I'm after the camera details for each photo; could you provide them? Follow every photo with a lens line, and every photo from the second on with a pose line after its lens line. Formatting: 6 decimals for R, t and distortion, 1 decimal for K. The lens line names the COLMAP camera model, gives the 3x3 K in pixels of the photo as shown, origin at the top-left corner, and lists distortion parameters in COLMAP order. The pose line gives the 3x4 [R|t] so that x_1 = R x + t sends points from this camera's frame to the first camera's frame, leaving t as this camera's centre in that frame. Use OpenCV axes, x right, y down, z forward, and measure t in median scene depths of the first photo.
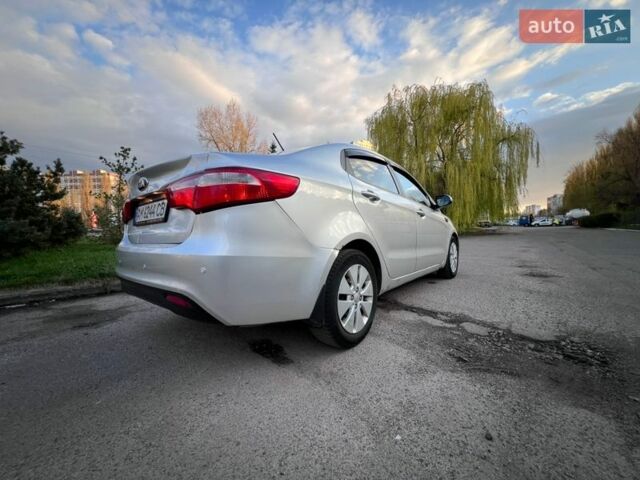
lens RADIAL K [[255.6, 0, 320.4], [0, 255.6, 232.7], [0, 0, 1]] dist [-0.003298, 0.001285]
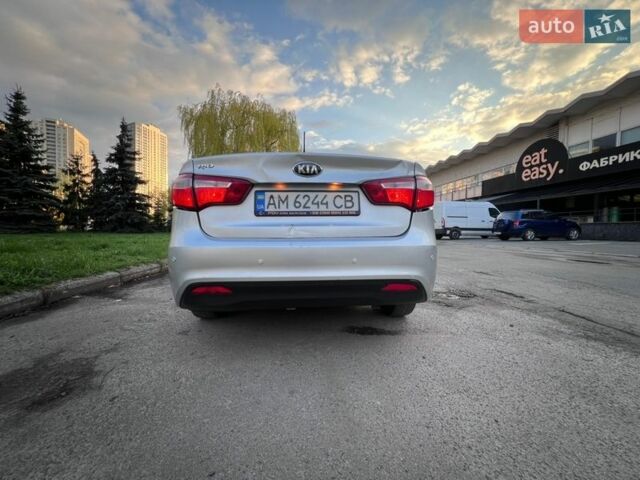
lens RADIAL K [[255.6, 0, 318.6], [0, 255.6, 241.3], [0, 0, 1]] dist [-0.003298, 0.001285]
pose [[0.725099, -0.003026, 0.688638, -0.941571], [-0.013461, 0.999737, 0.018567, 0.027433], [-0.688513, -0.022733, 0.724867, 0.262053]]
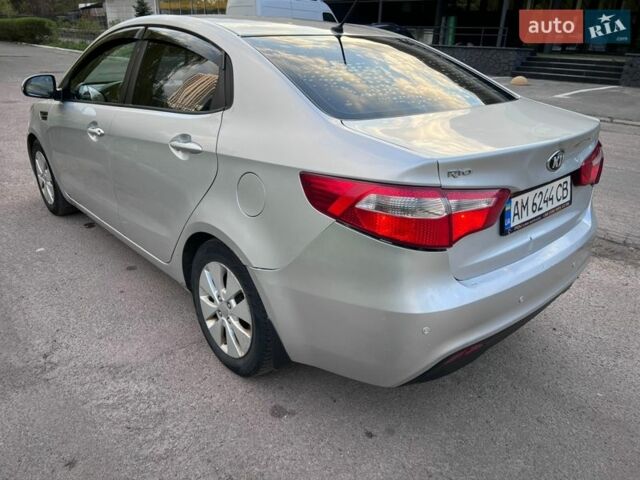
lens RADIAL K [[481.1, 0, 319.3], [0, 481.1, 243.5], [0, 0, 1]] dist [0.054627, -0.060682]
pose [[0.147177, -0.362756, 0.920189, -1.439714], [-0.025286, 0.928636, 0.370130, -0.314399], [-0.988787, -0.077742, 0.127501, 1.049175]]
